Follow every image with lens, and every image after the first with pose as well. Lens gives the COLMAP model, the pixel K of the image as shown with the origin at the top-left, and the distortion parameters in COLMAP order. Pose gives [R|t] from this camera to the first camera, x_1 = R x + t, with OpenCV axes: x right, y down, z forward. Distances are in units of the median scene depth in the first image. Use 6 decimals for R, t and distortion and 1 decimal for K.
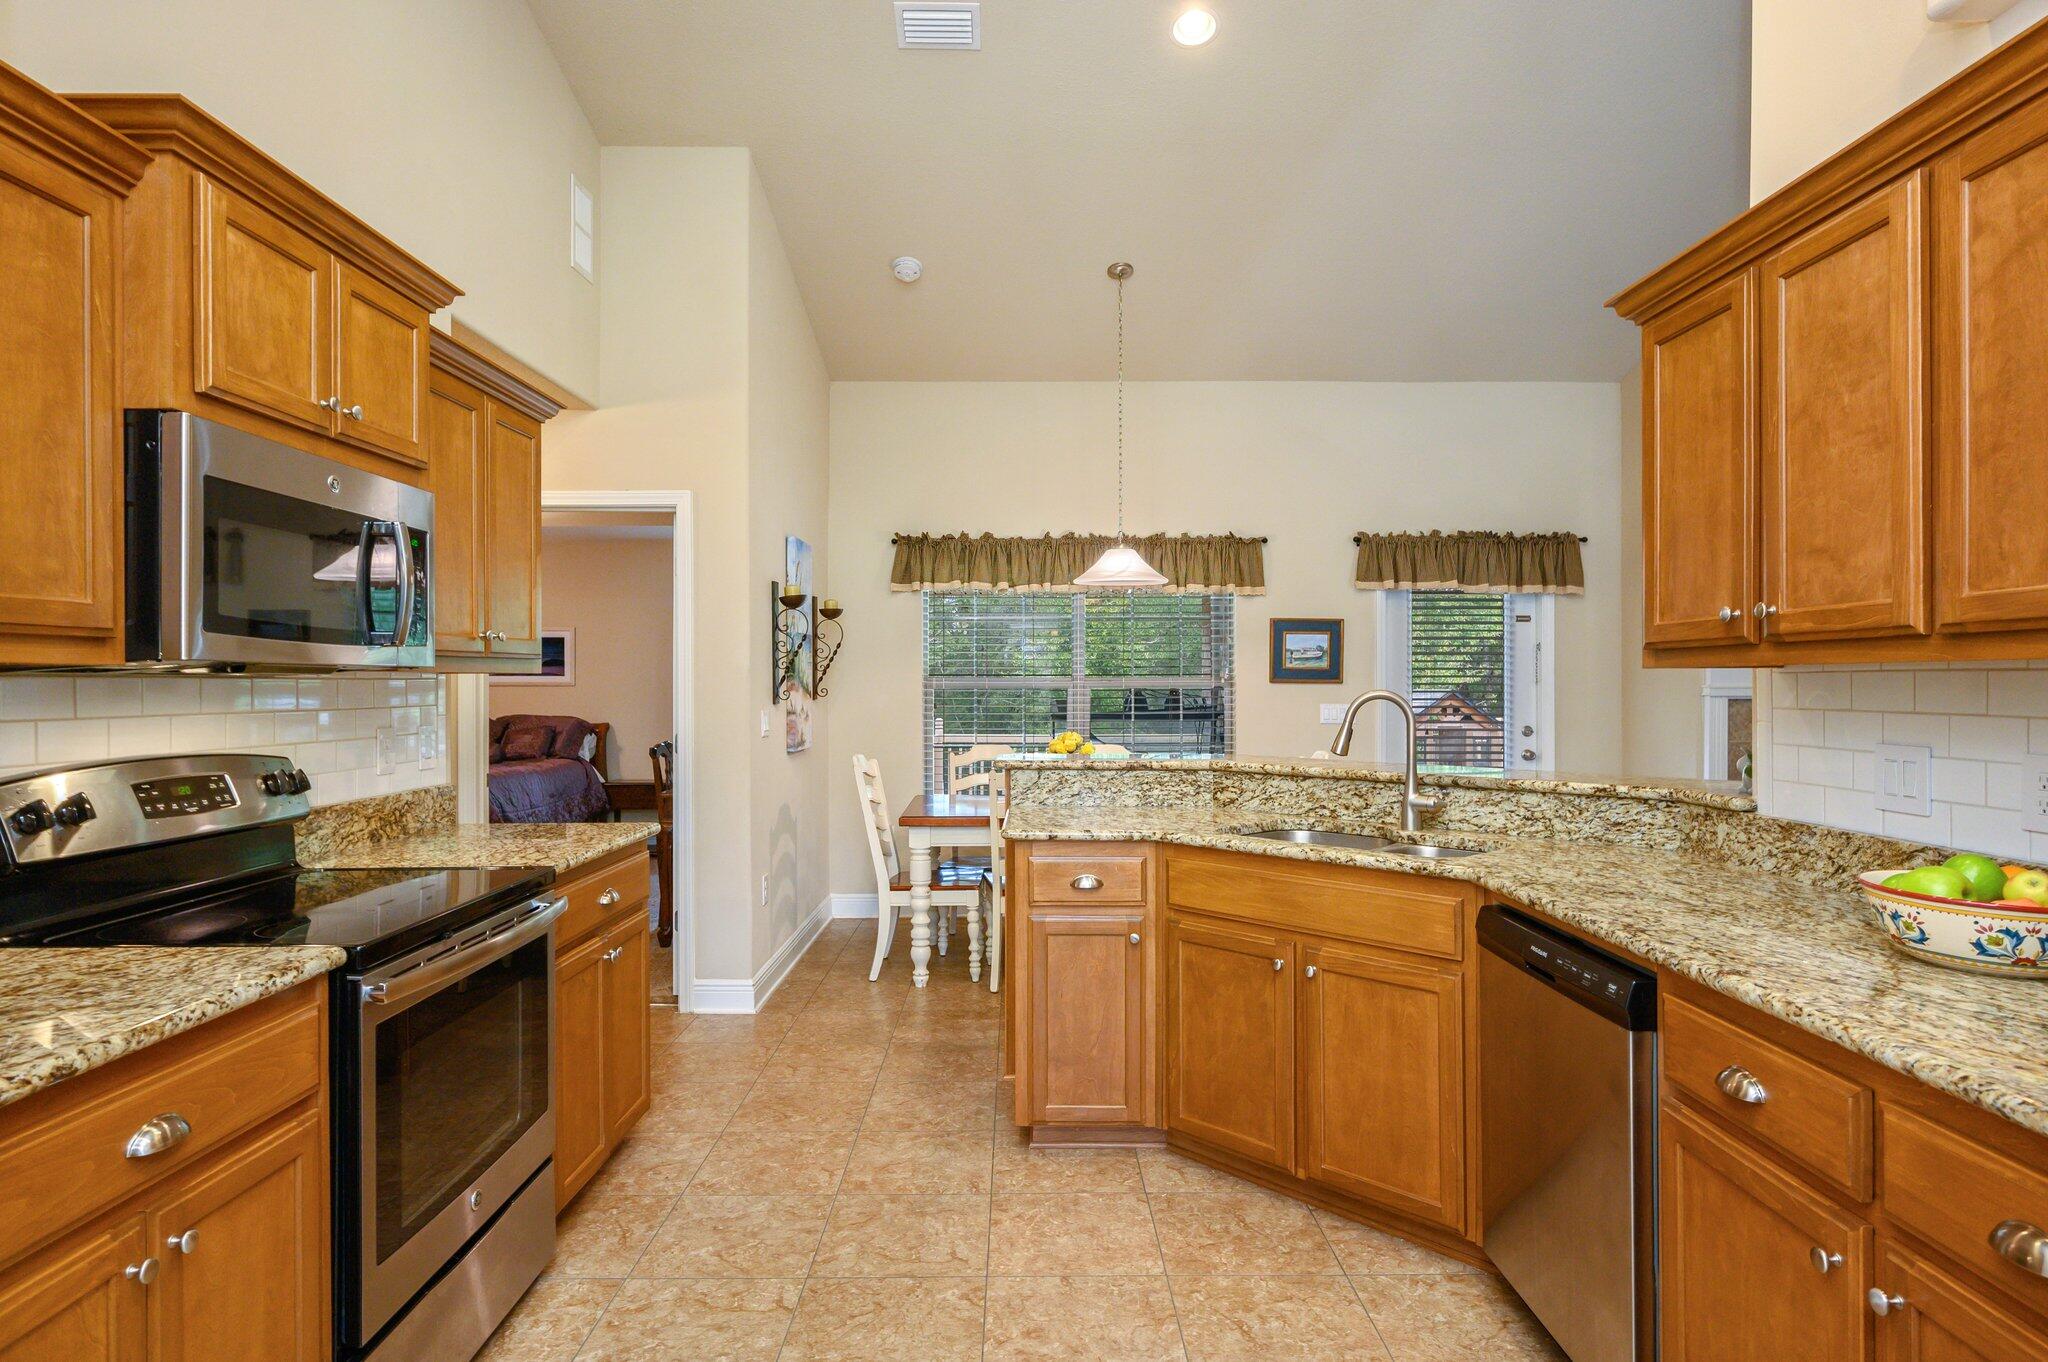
lens RADIAL K [[1097.7, 0, 1025.2], [0, 1097.7, 686.3], [0, 0, 1]] dist [-0.000780, 0.000071]
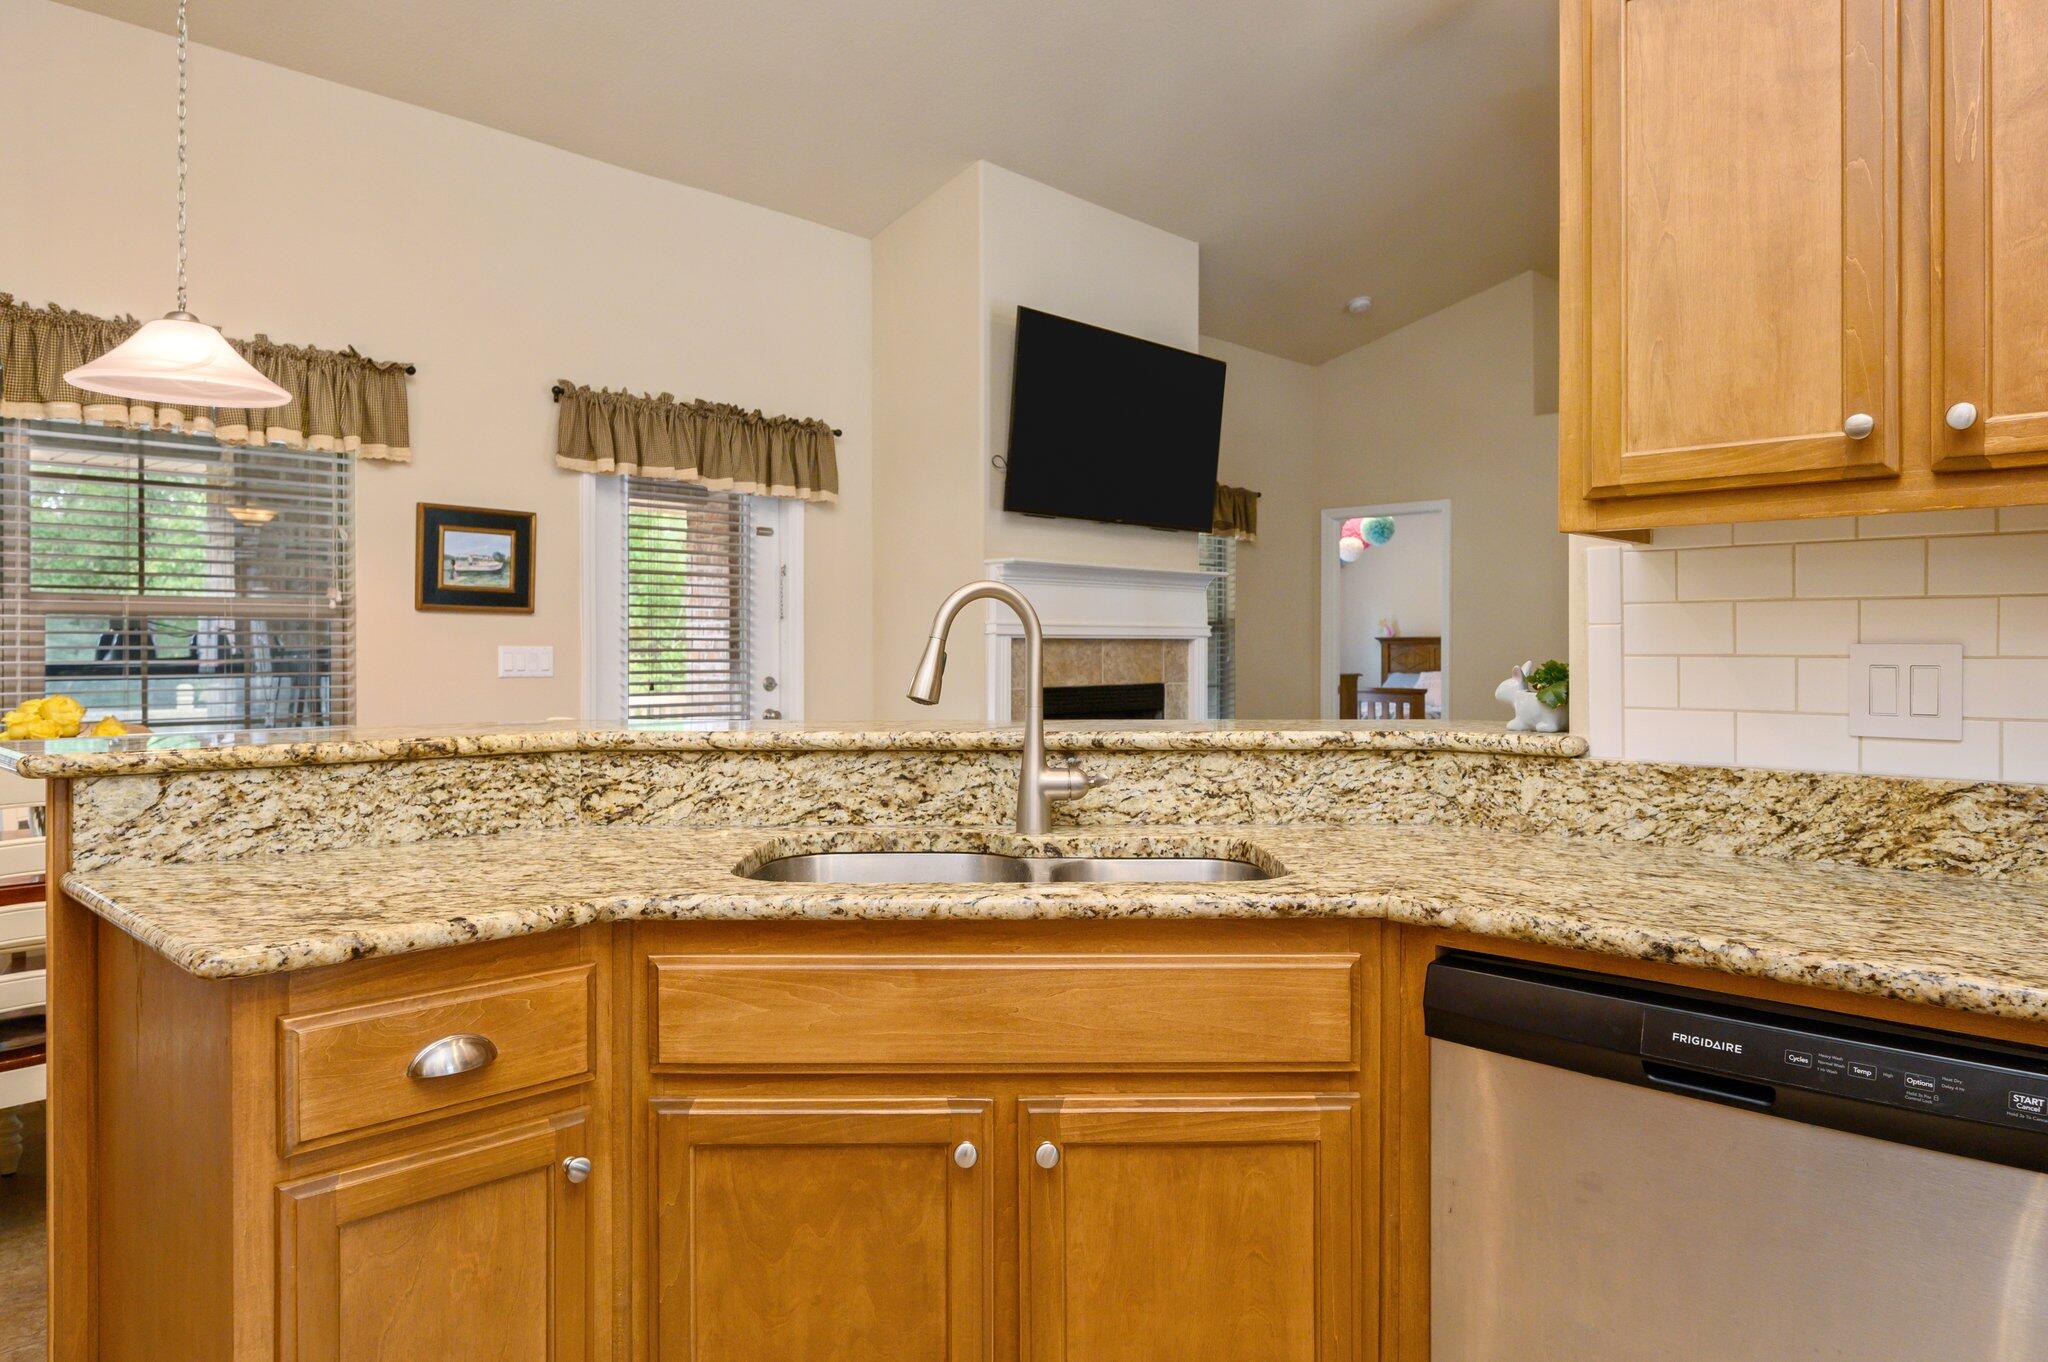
lens RADIAL K [[1319.0, 0, 1027.0], [0, 1319.0, 651.4], [0, 0, 1]] dist [-0.003309, -0.000359]
pose [[0.692092, -0.000808, 0.721808, -0.134937], [0.000104, 0.999999, 0.001019, 0.038022], [-0.721809, -0.000630, 0.692092, 0.539819]]
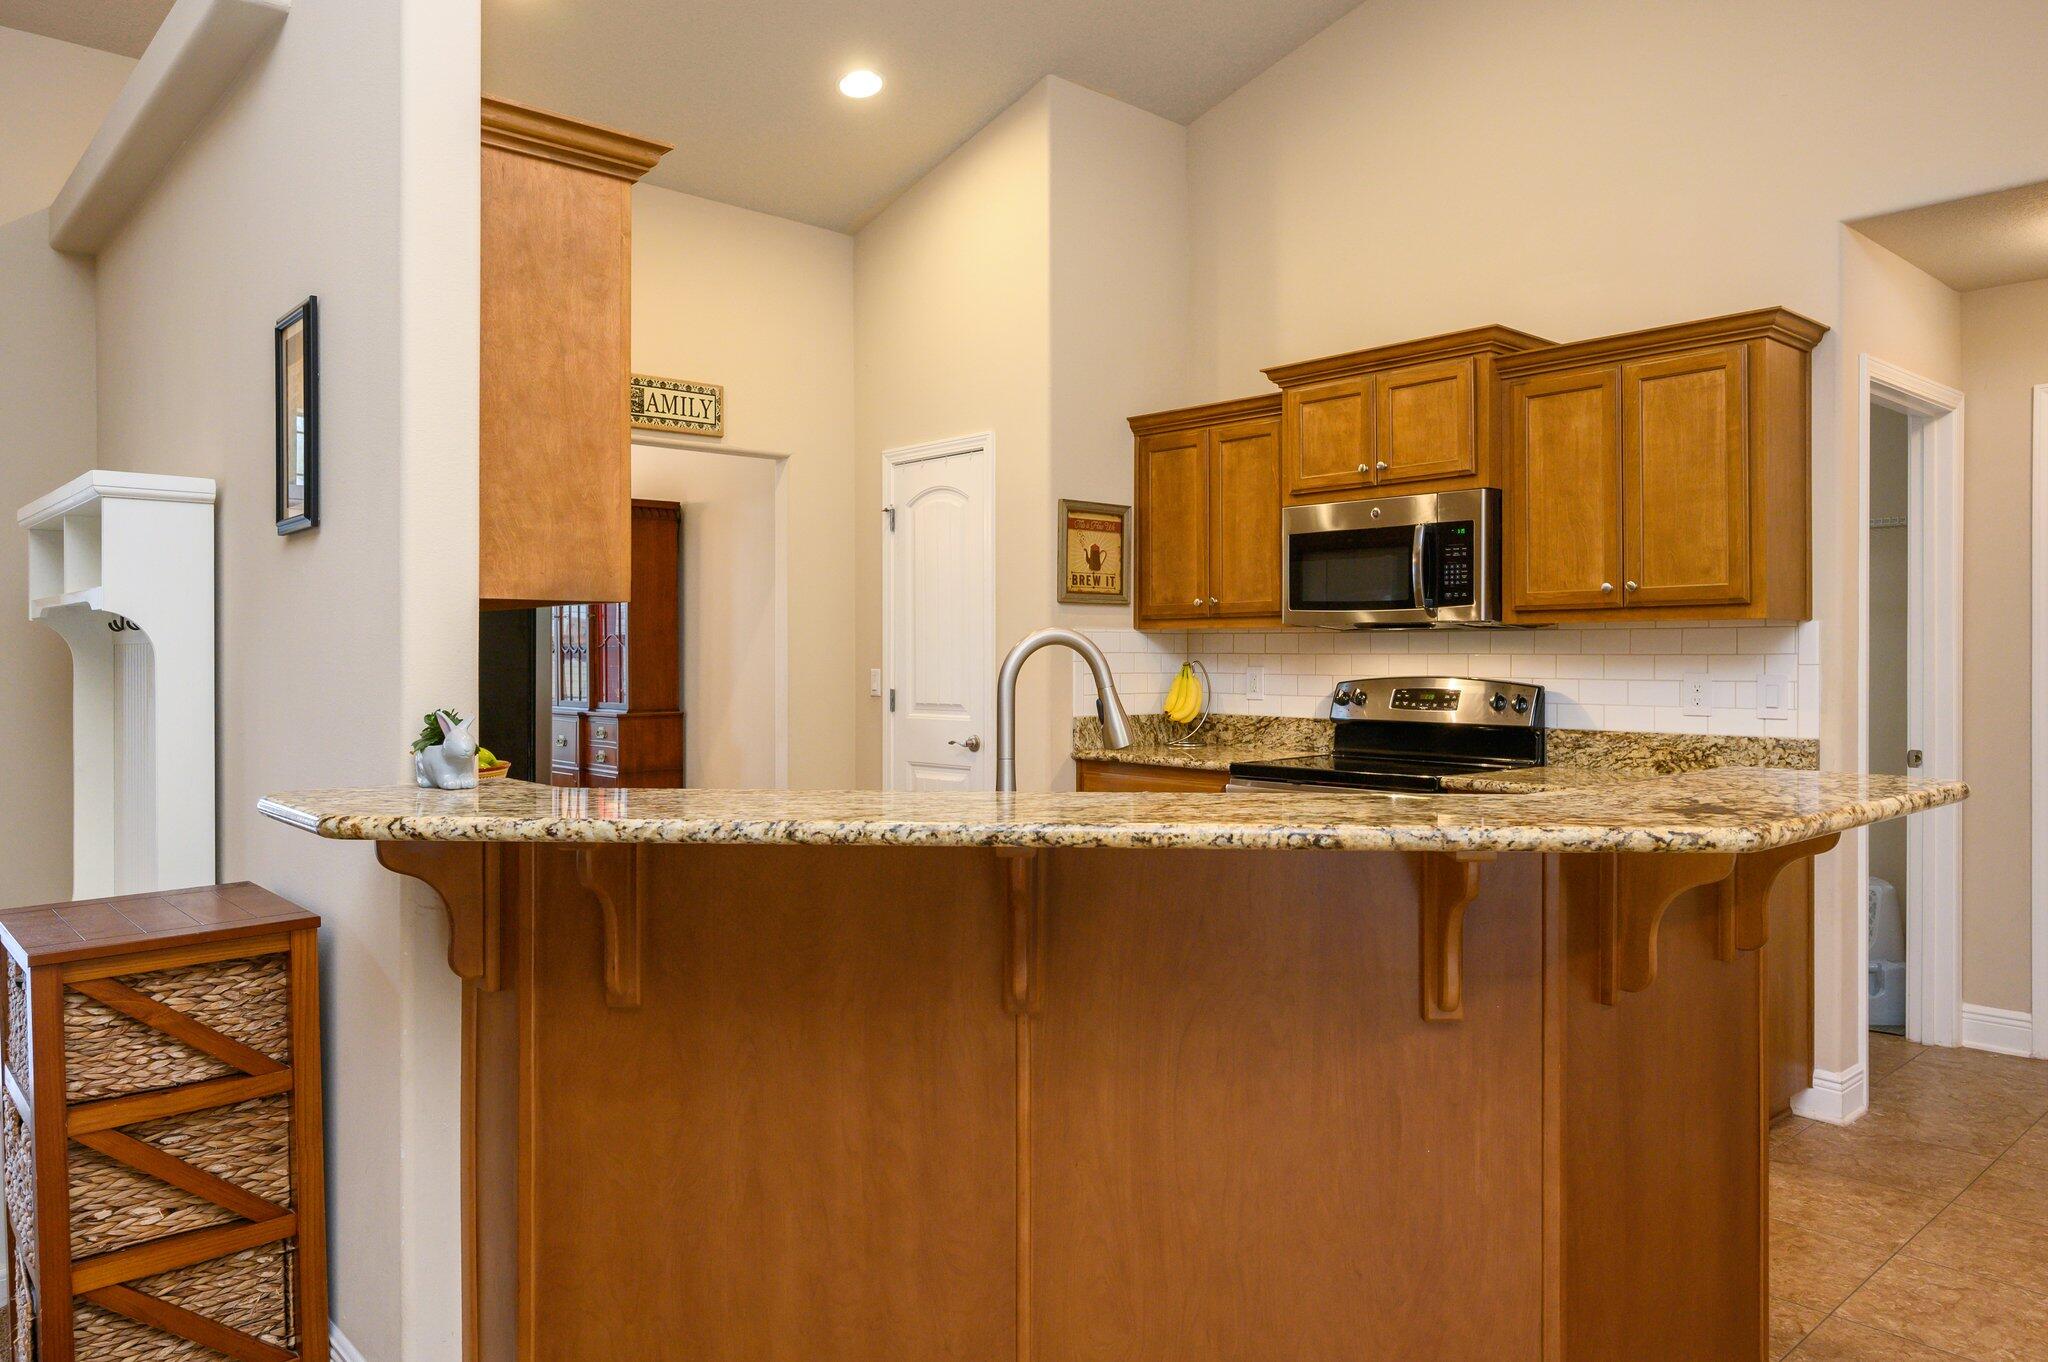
lens RADIAL K [[1378.6, 0, 1019.4], [0, 1378.6, 644.1], [0, 0, 1]] dist [0.003003, -0.001227]
pose [[-0.744327, -0.003026, -0.667808, 0.795527], [-0.000818, 0.999993, -0.003620, 0.014228], [0.667815, -0.002148, -0.744325, 1.504387]]
